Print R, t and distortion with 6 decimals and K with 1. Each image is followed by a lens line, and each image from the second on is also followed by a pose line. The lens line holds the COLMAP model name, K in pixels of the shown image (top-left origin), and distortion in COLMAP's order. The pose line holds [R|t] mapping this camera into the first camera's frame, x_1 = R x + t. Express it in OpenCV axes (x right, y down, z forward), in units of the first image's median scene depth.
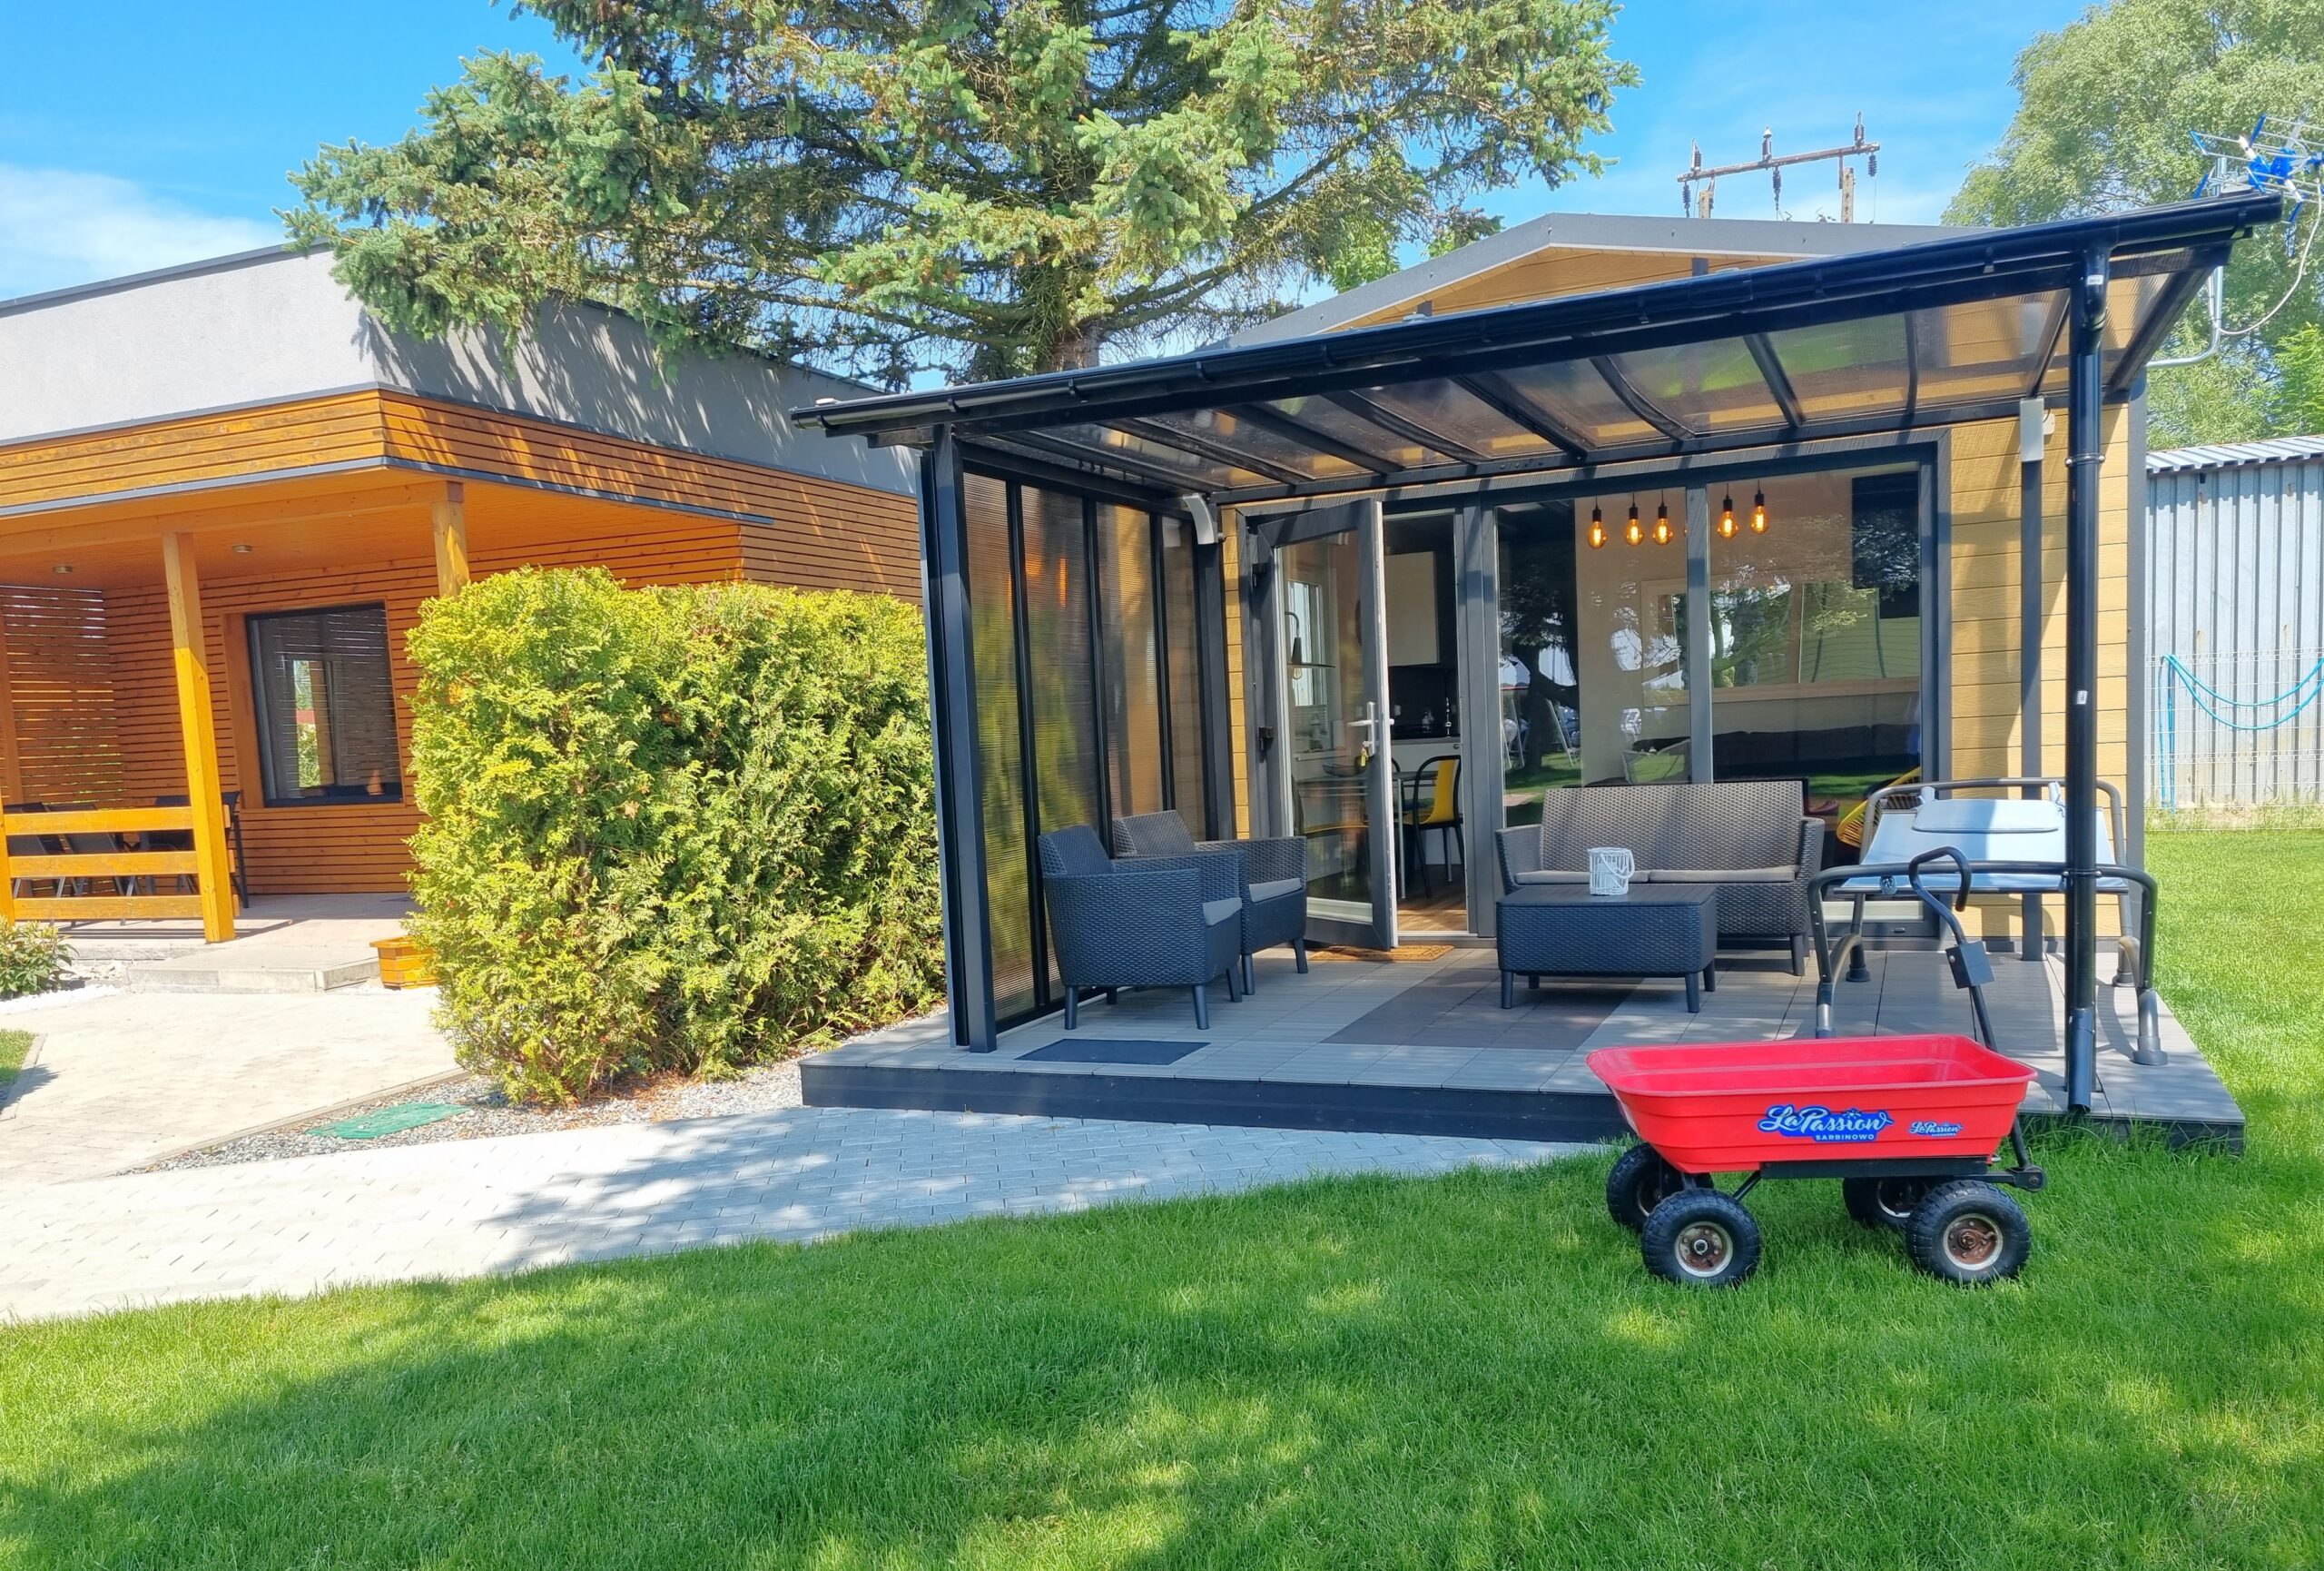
lens RADIAL K [[1742.1, 0, 1168.4], [0, 1742.1, 880.6], [0, 0, 1]] dist [0.060301, -0.041646]
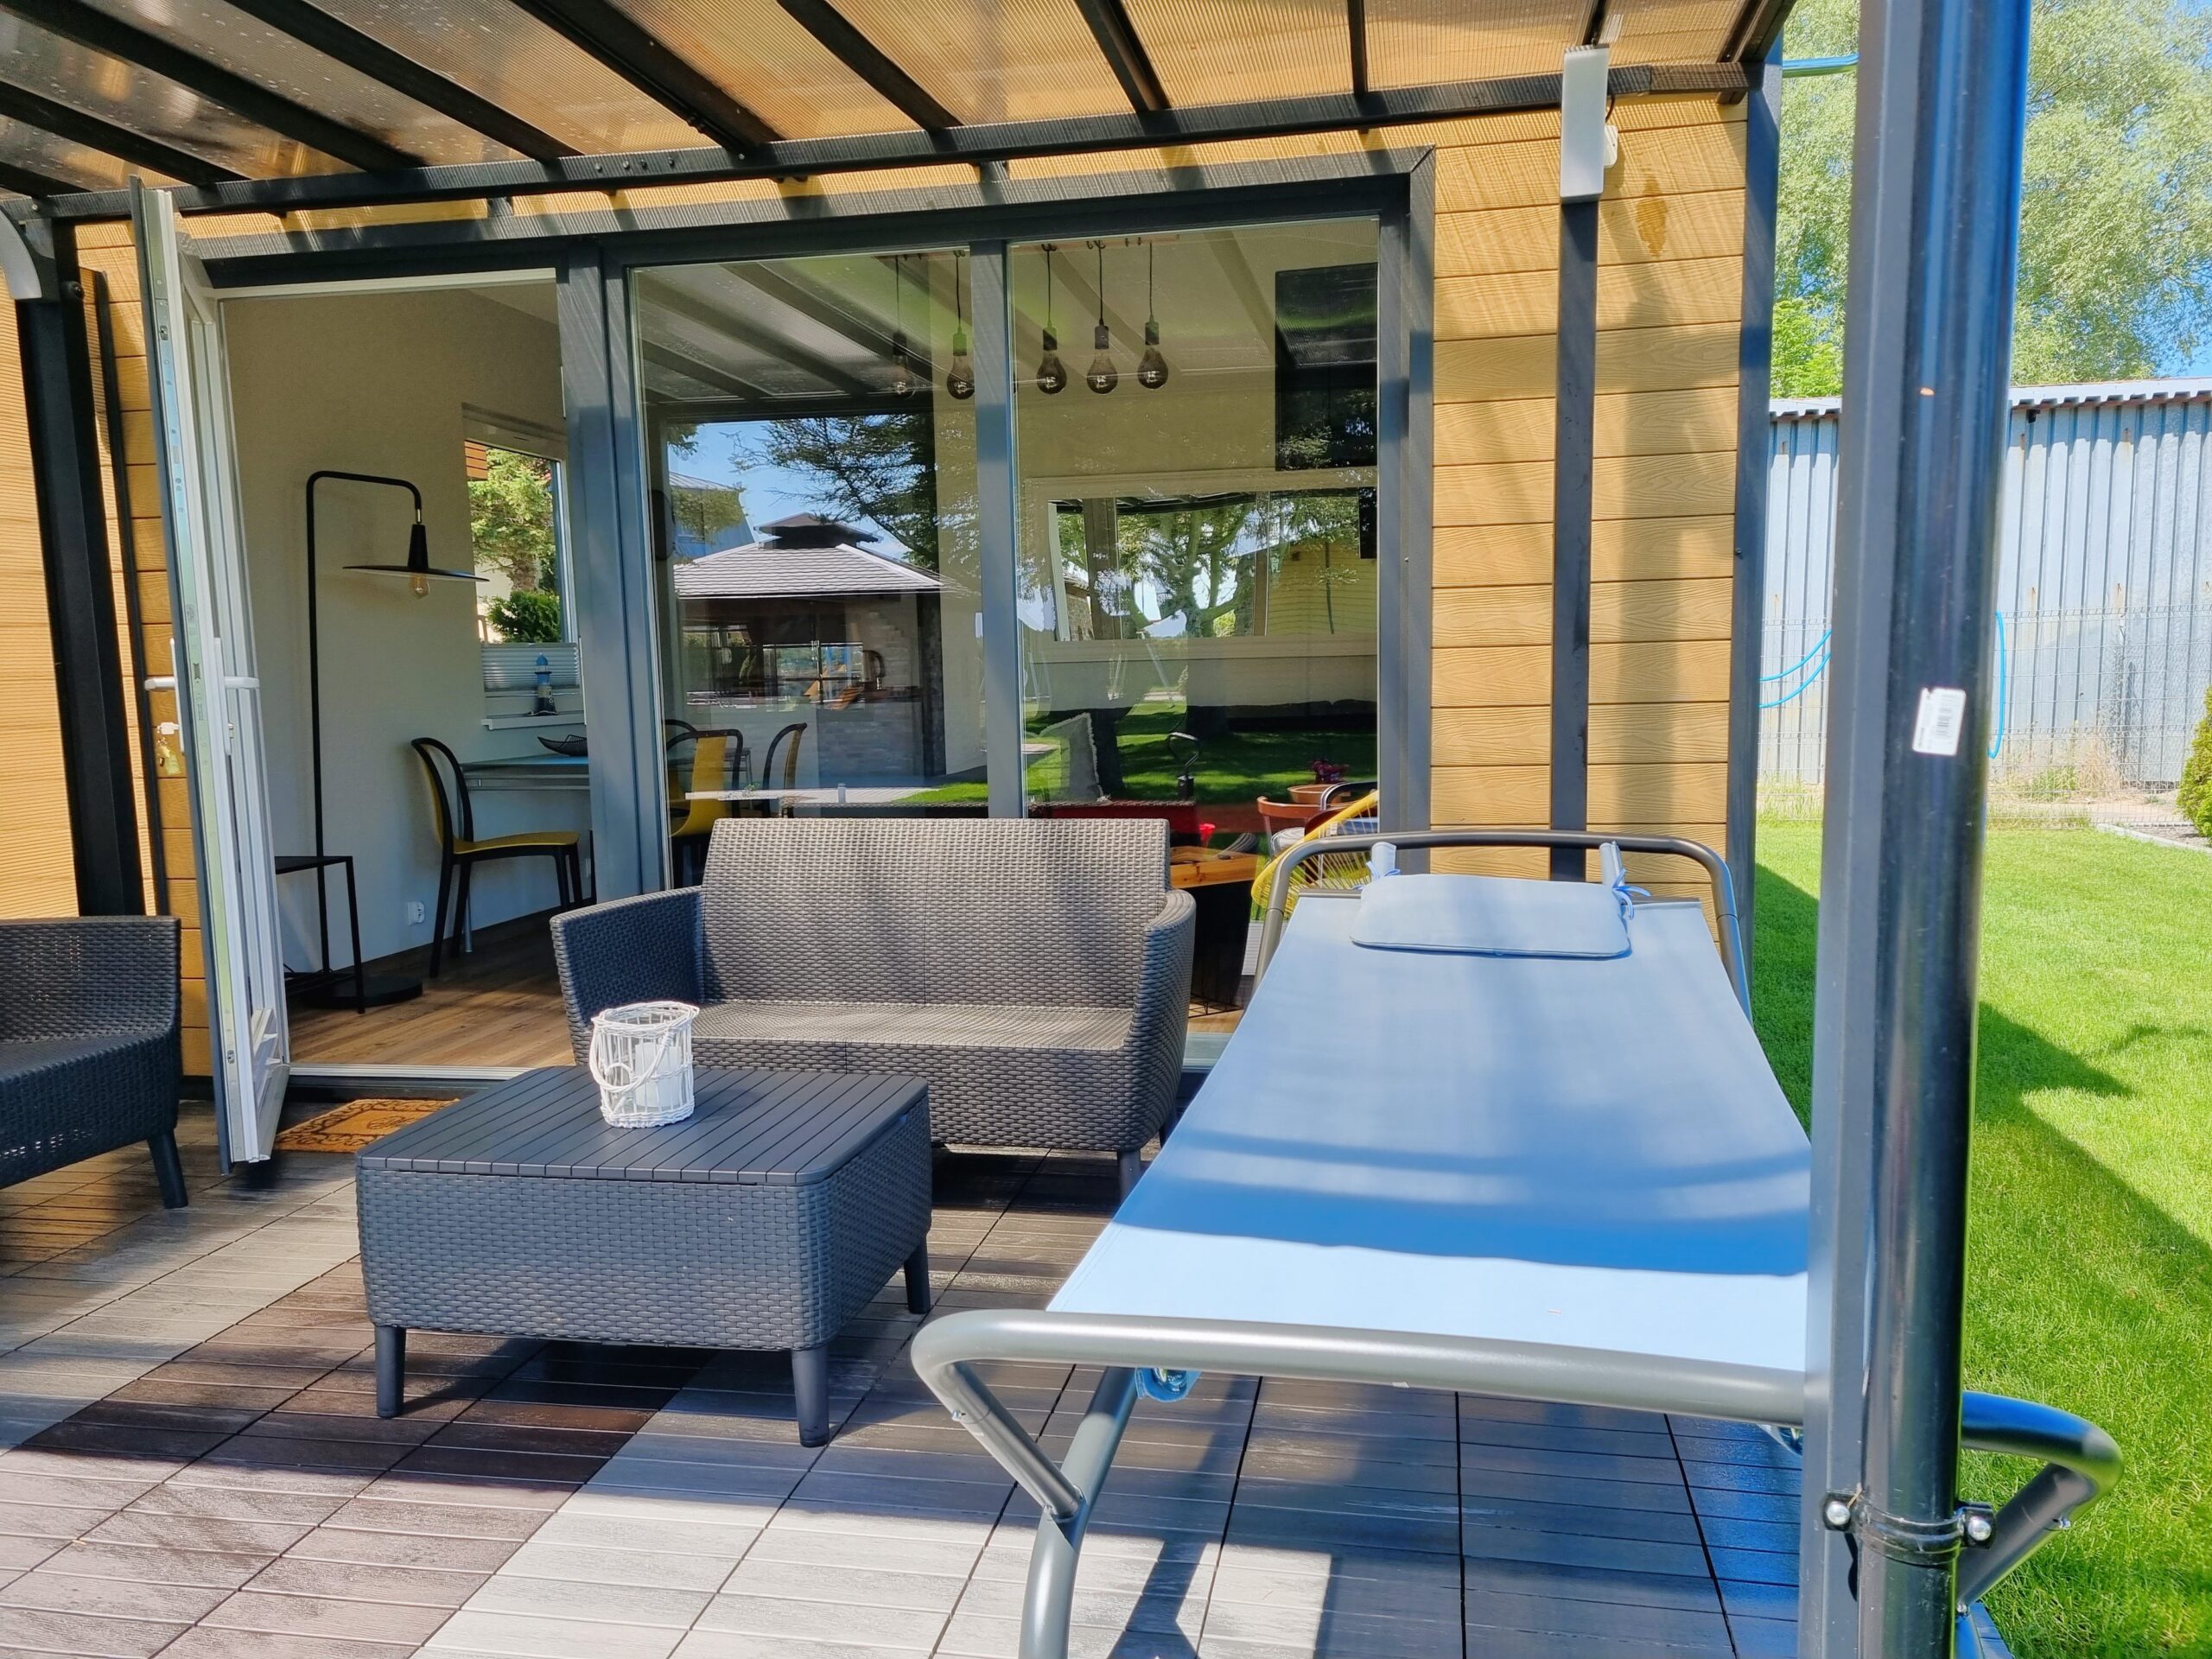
lens RADIAL K [[1643.1, 0, 1106.5], [0, 1643.1, 847.2], [0, 0, 1]] dist [0.070177, -0.052544]
pose [[0.977483, 0.005630, 0.210939, 0.248131], [-0.009919, 0.999765, 0.019282, -0.059773], [-0.210781, -0.020940, 0.977309, 0.539854]]
